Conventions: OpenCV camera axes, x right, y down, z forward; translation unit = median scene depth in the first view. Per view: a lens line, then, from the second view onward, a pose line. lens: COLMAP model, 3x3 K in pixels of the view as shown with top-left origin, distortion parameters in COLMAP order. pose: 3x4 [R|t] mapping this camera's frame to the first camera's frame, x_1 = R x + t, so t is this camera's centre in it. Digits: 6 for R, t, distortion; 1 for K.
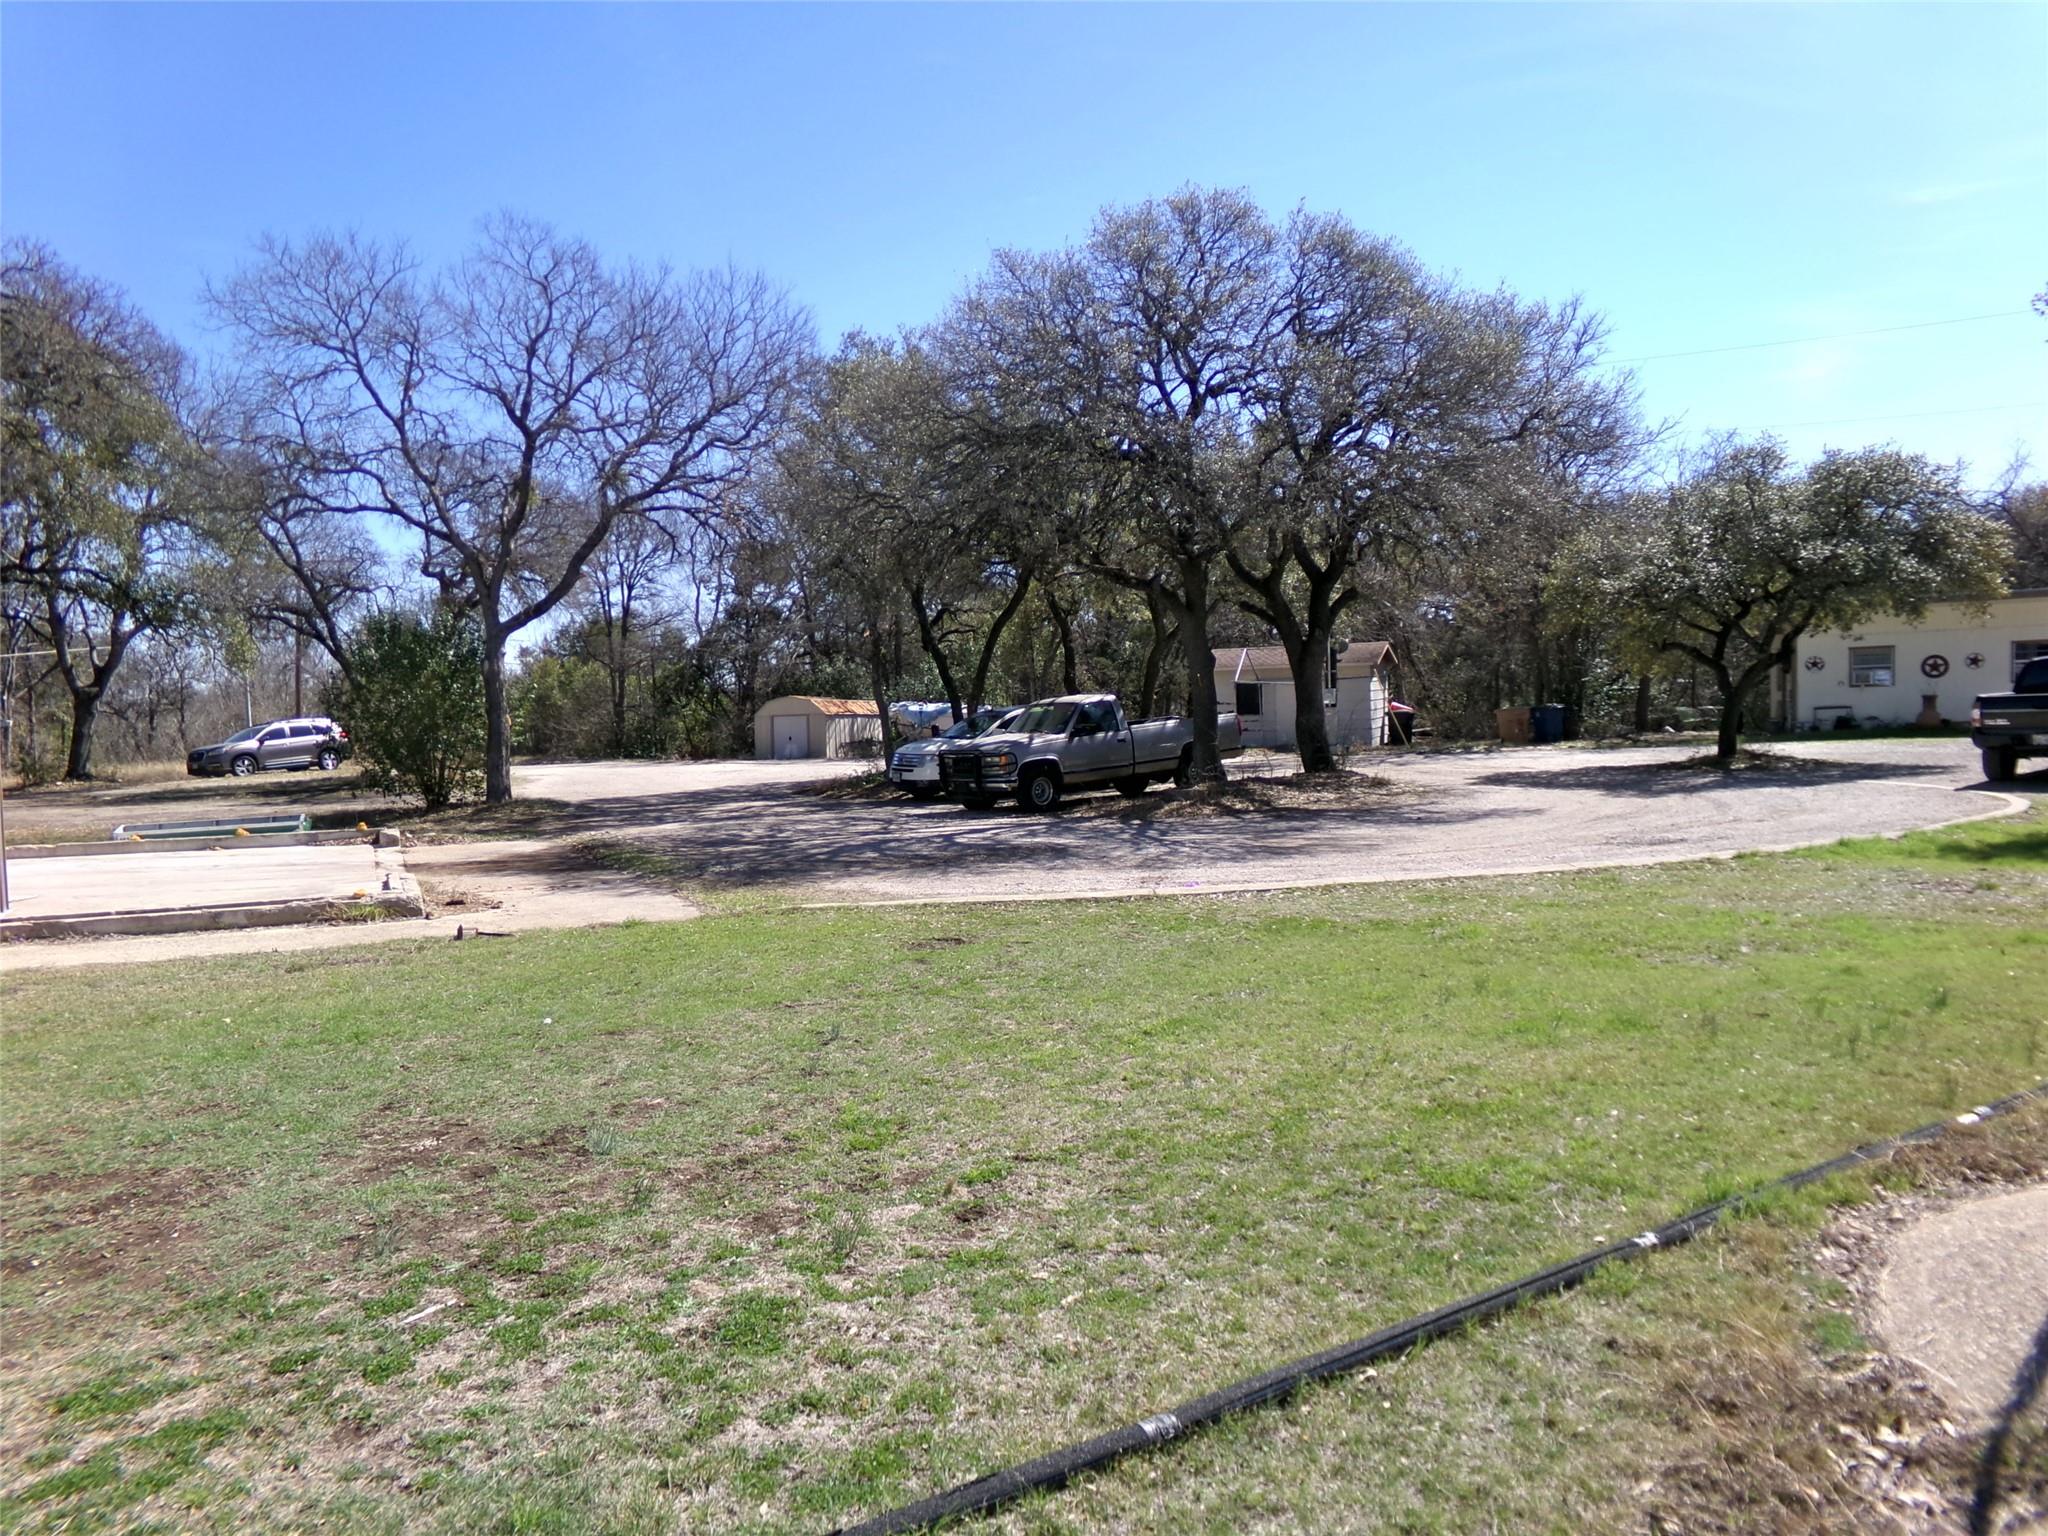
lens RADIAL K [[1405.4, 0, 1010.5], [0, 1405.4, 777.7], [0, 0, 1]] dist [-0.105805, 0.217914]
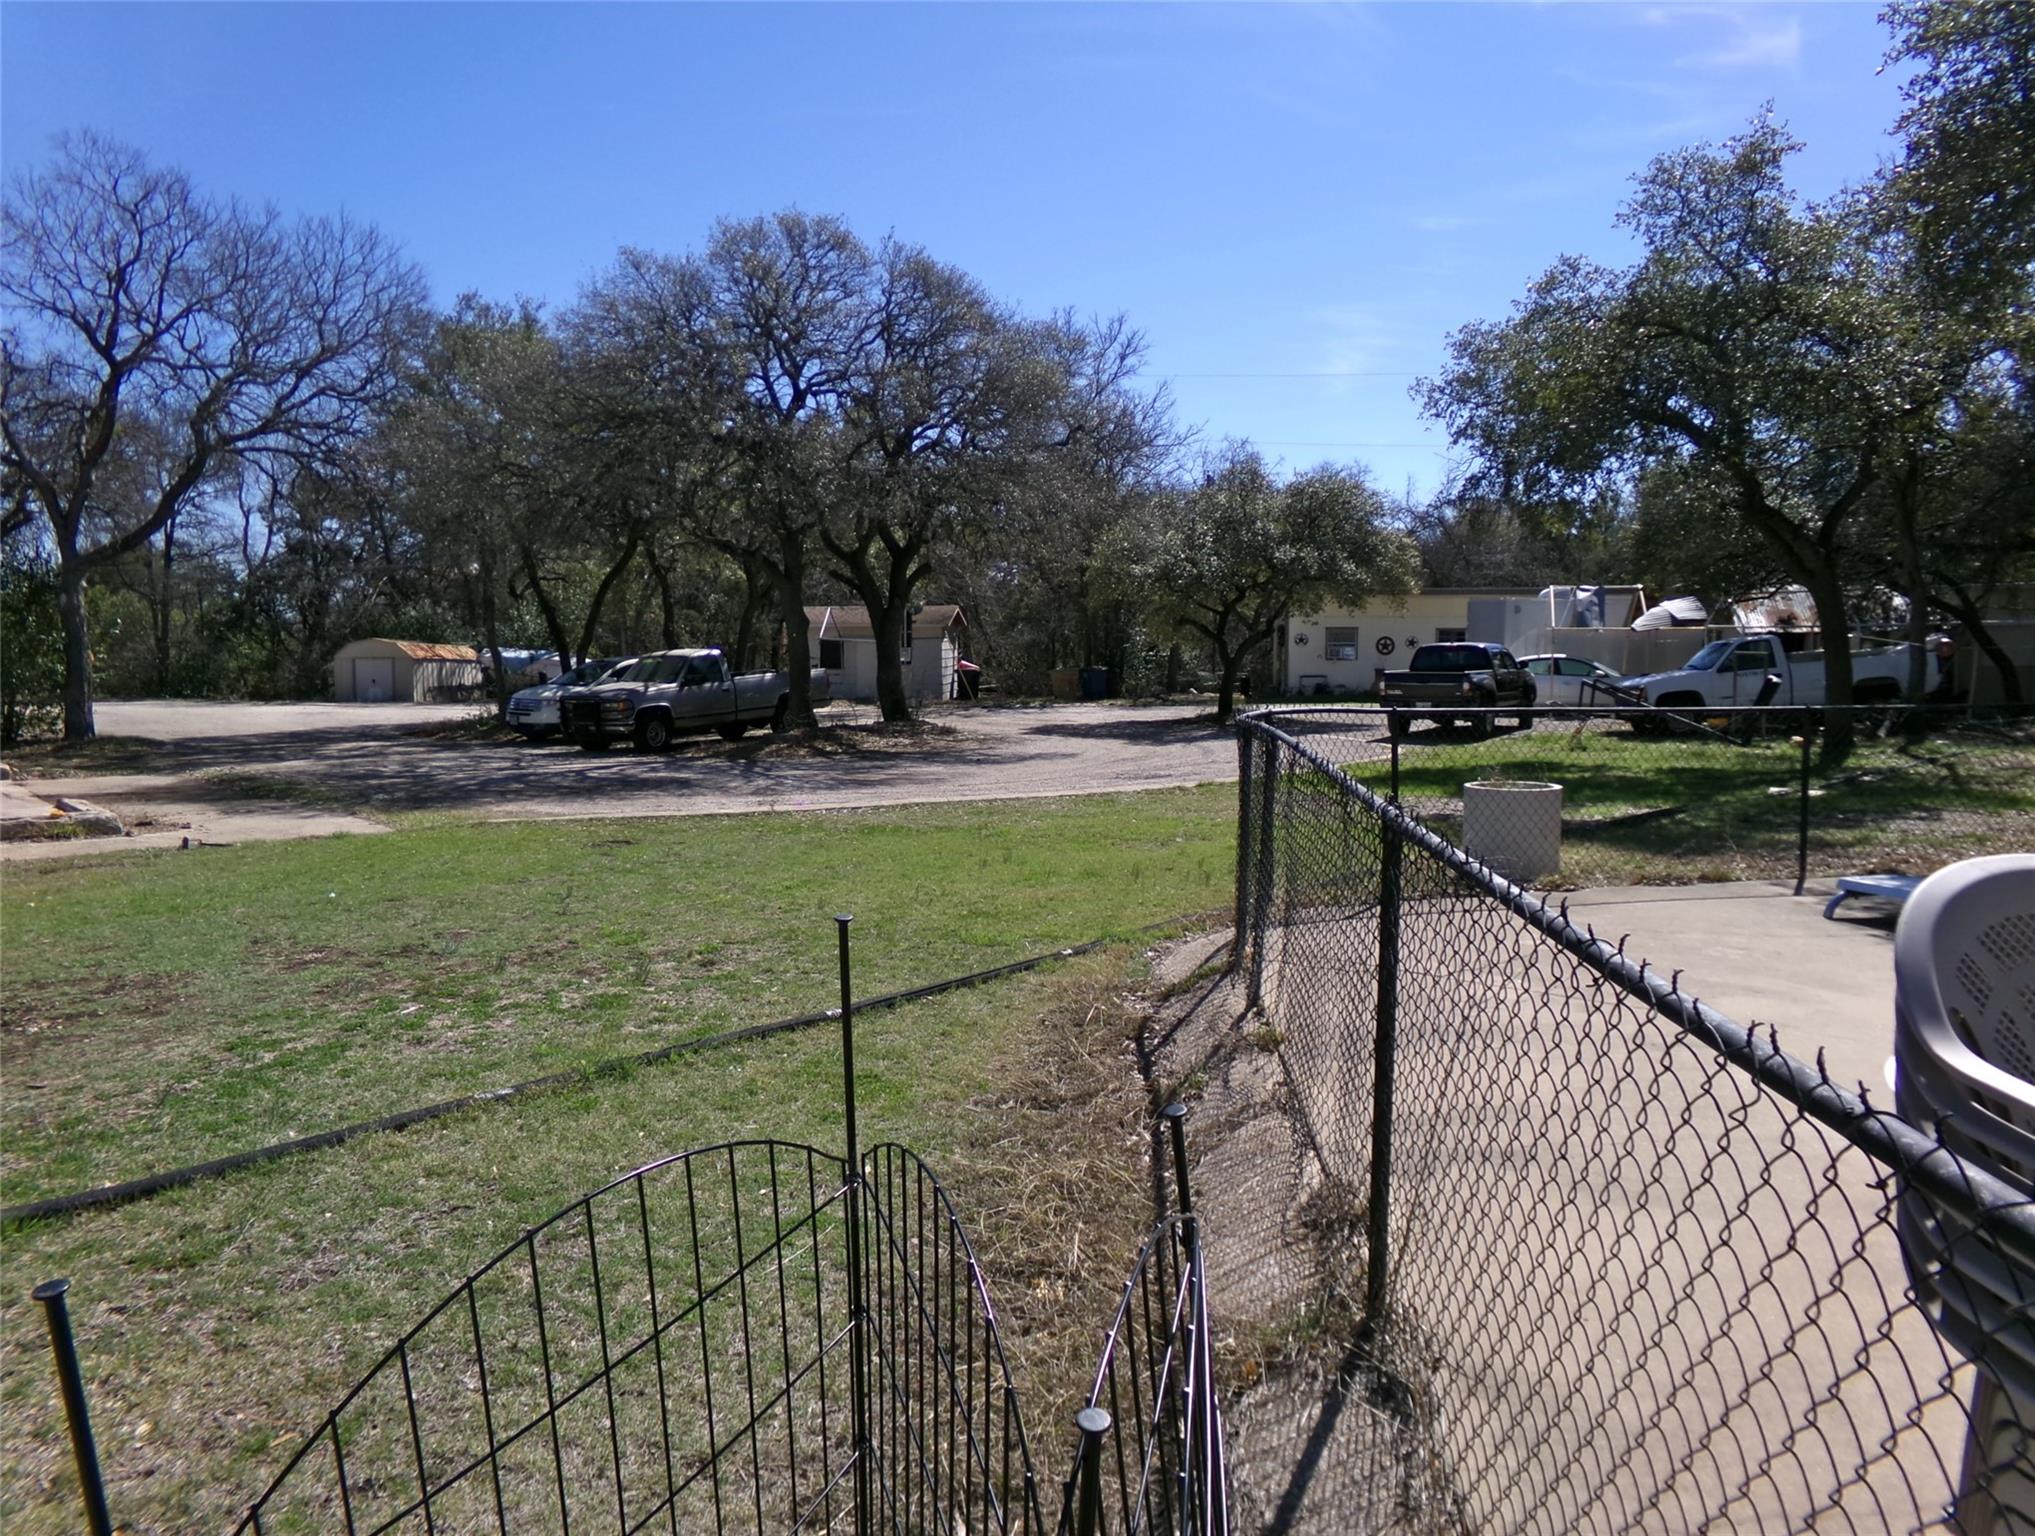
lens RADIAL K [[1386.2, 0, 1017.5], [0, 1386.2, 768.0], [0, 0, 1]] dist [-0.102219, 0.113673]
pose [[0.953237, 0.006210, 0.302161, -0.030178], [-0.014743, 0.999554, 0.025968, 0.003356], [-0.301864, -0.029209, 0.952903, -0.124471]]
